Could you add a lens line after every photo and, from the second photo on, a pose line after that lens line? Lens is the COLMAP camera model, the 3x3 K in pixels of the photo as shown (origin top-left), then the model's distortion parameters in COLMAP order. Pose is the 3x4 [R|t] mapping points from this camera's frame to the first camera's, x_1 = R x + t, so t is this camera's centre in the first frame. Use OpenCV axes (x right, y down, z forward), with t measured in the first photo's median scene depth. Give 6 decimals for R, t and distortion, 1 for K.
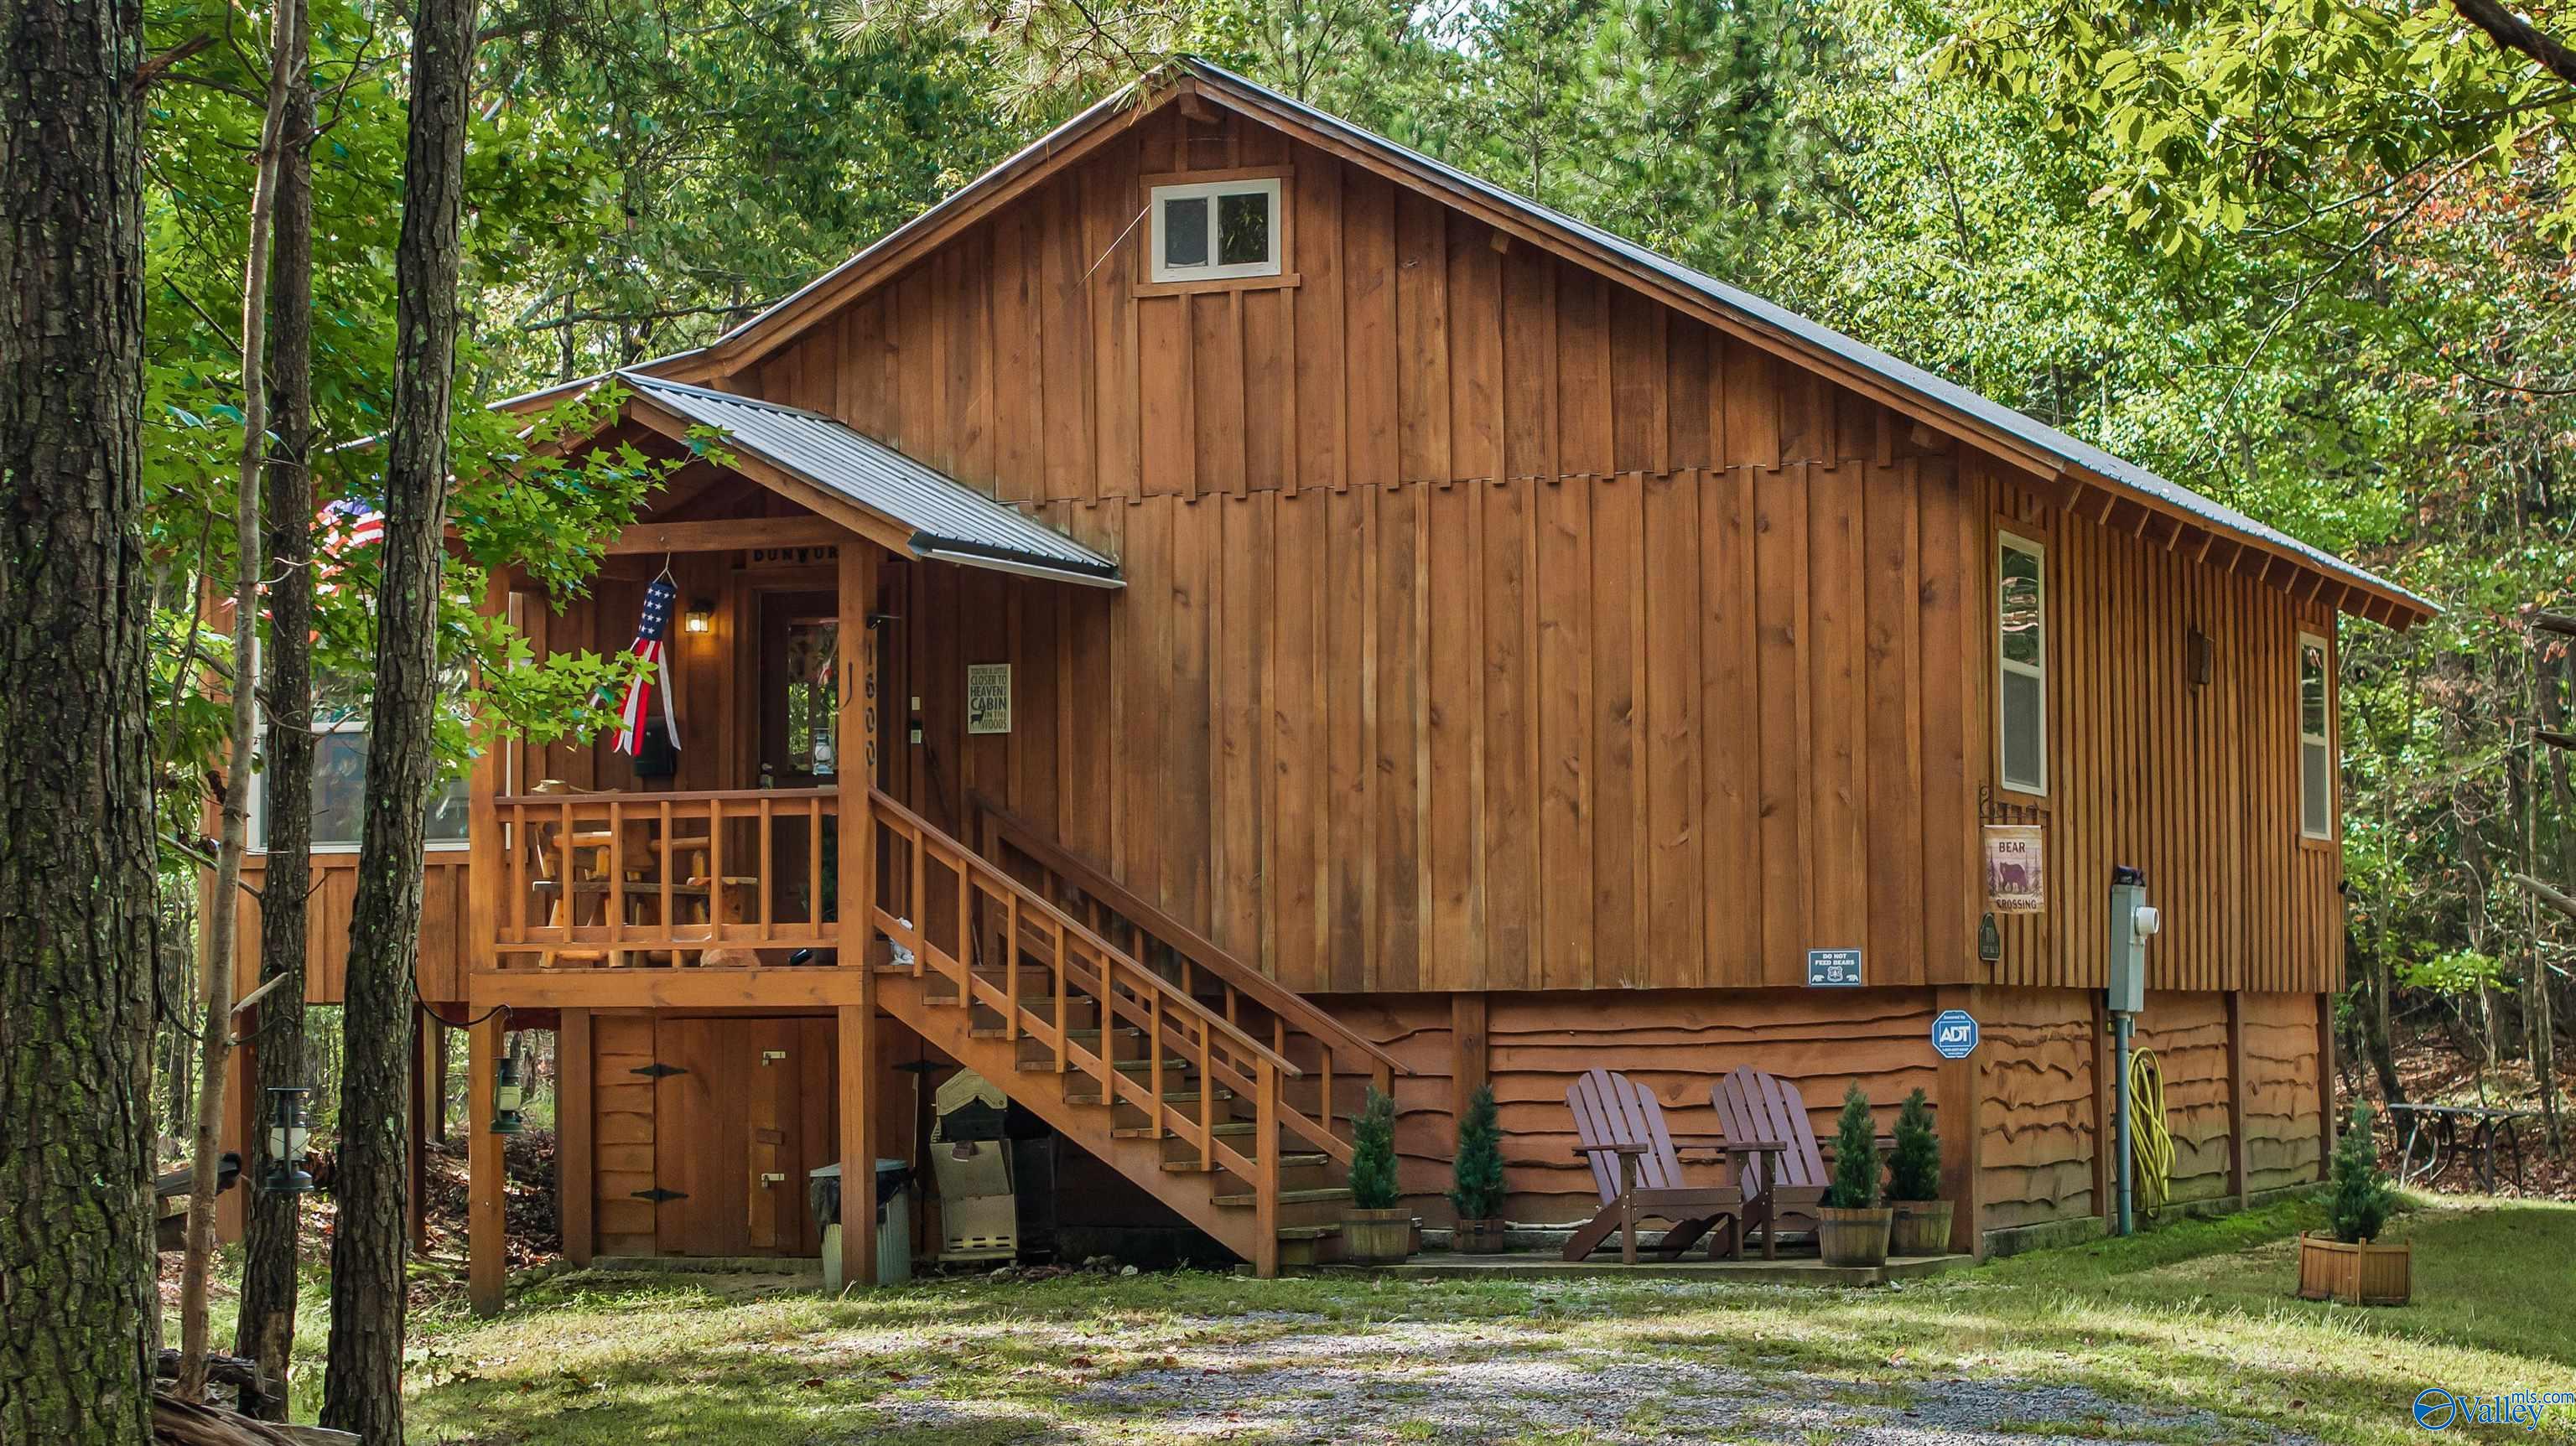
lens RADIAL K [[5419.6, 0, 1287.7], [0, 5419.6, 725.4], [0, 0, 1]] dist [-0.058367, 0.000000]
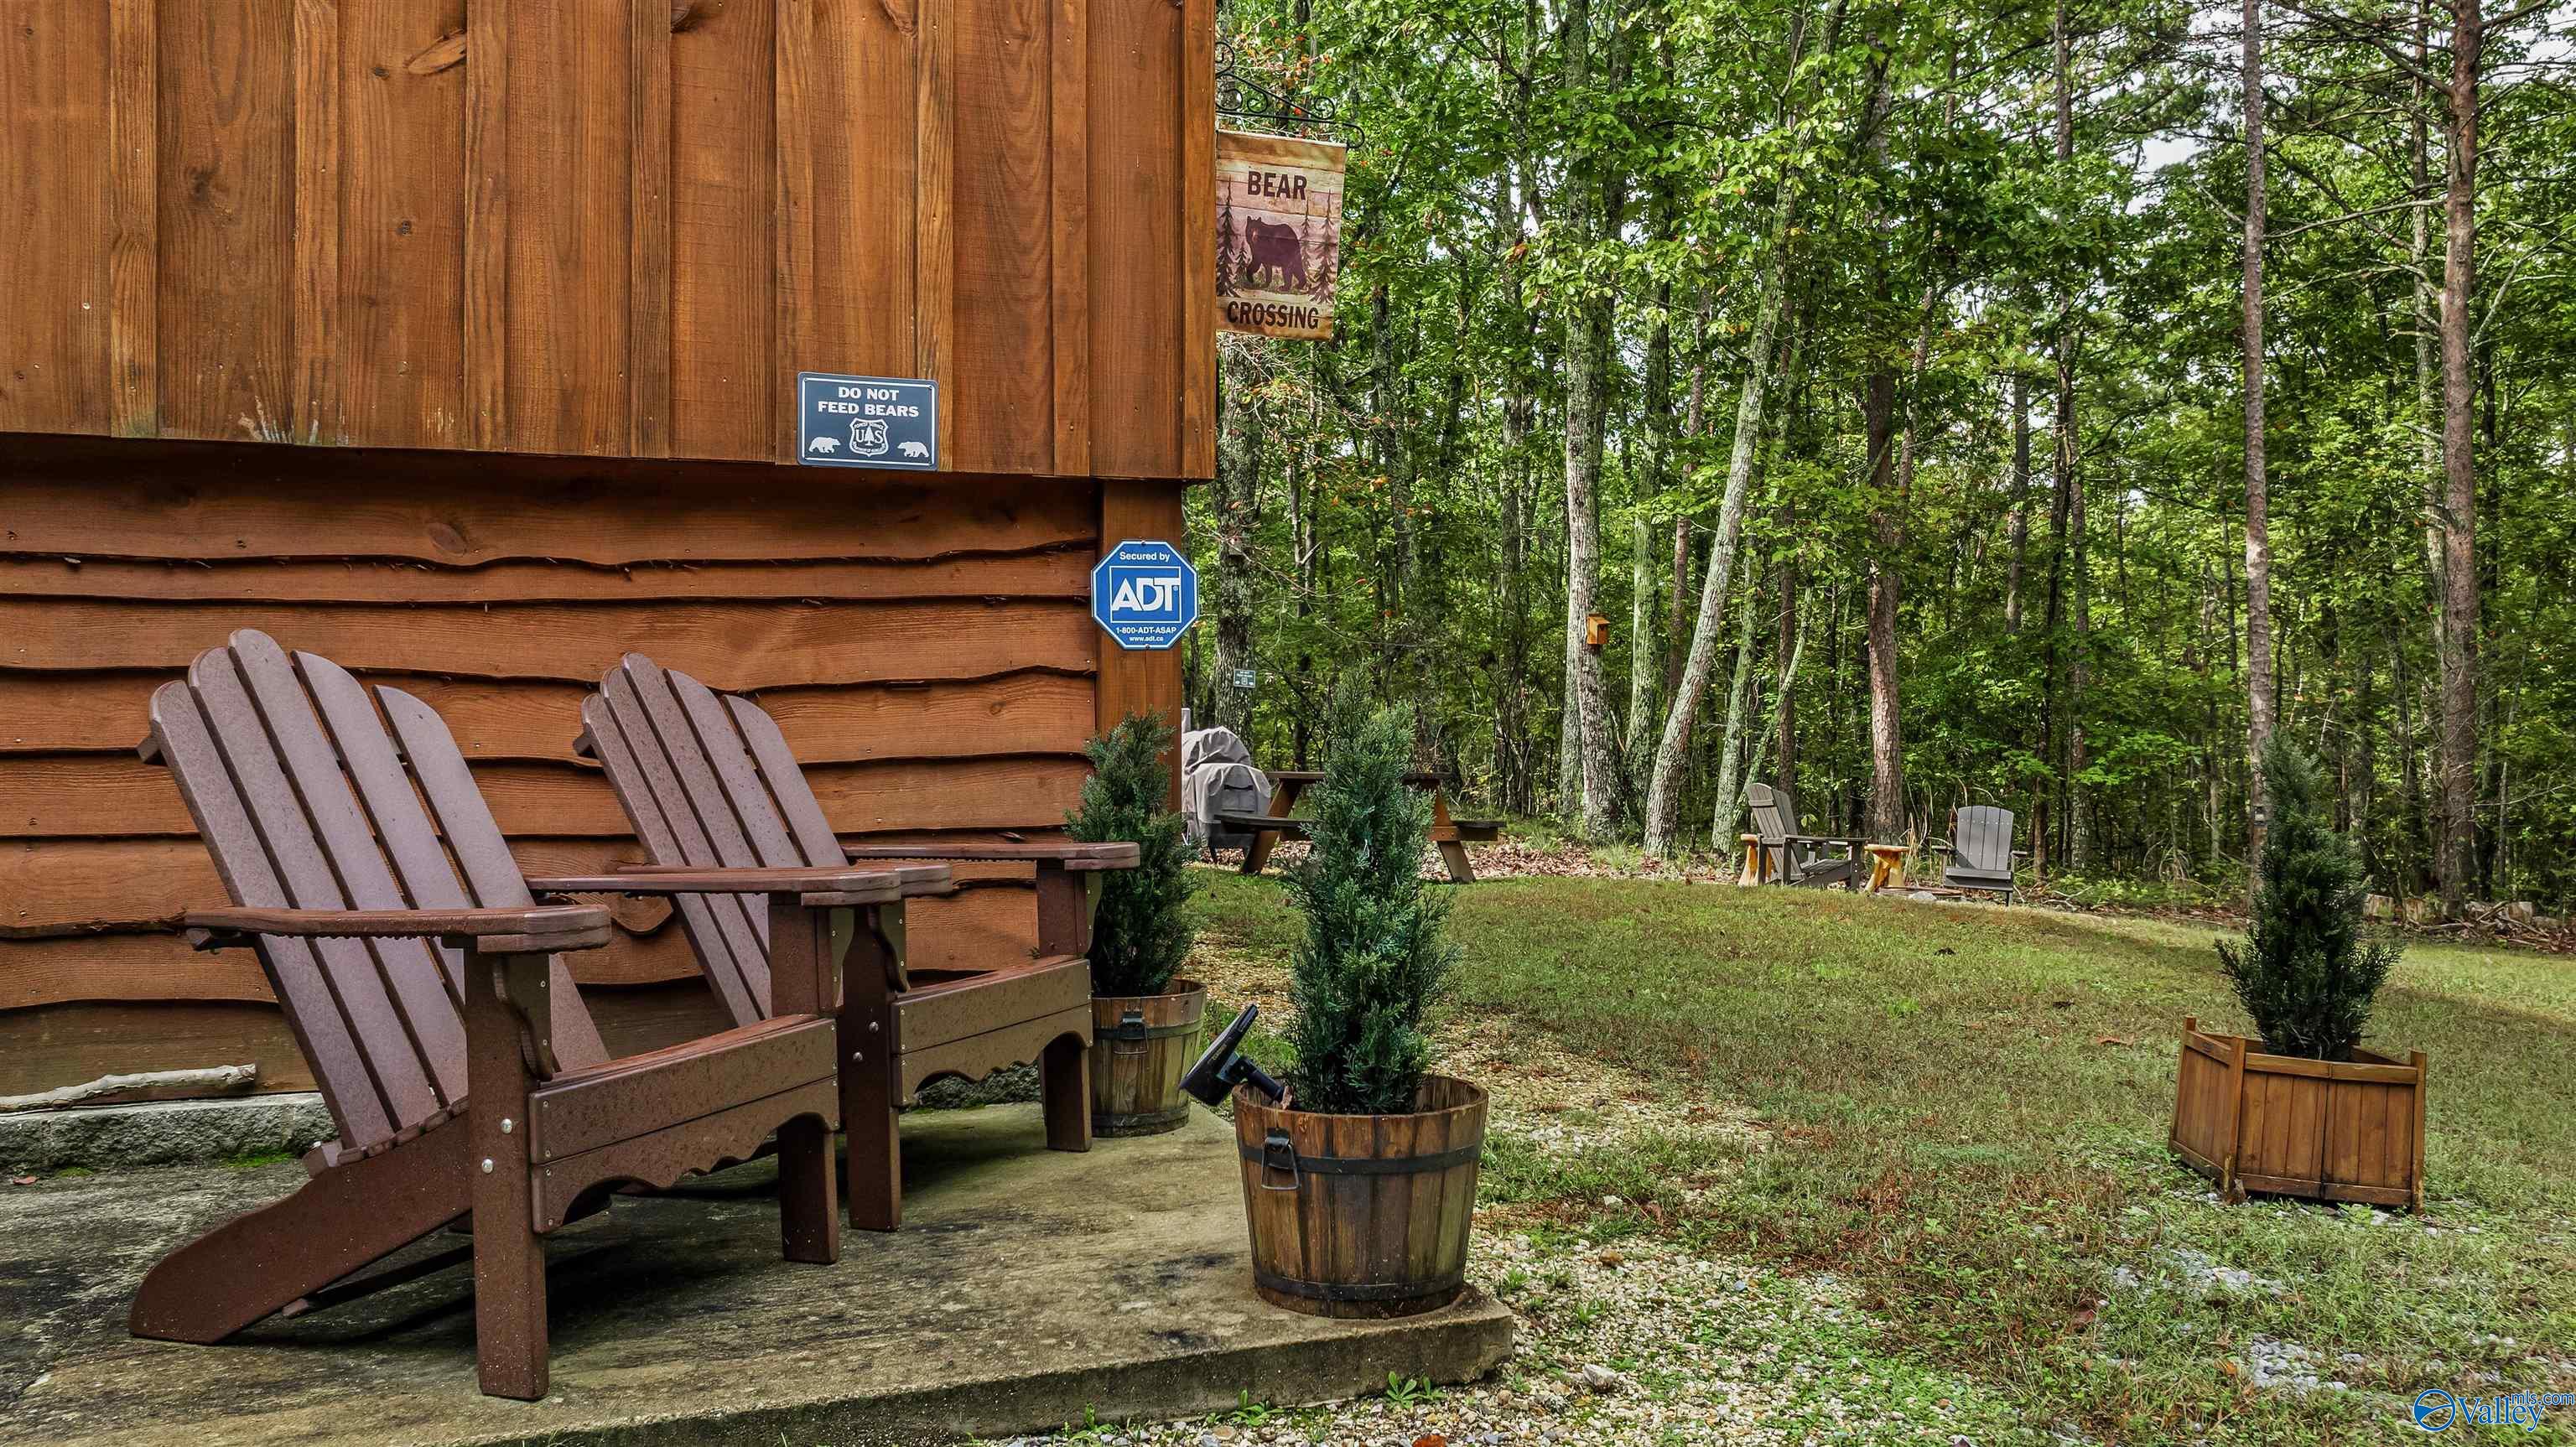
lens RADIAL K [[1841.3, 0, 1288.4], [0, 1841.3, 723.2], [0, 0, 1]] dist [-0.008865, -0.001985]
pose [[0.757231, 0.012436, 0.653028, 0.034641], [-0.039065, 0.998891, 0.026276, 0.062284], [-0.651978, -0.045407, 0.756877, 0.869625]]
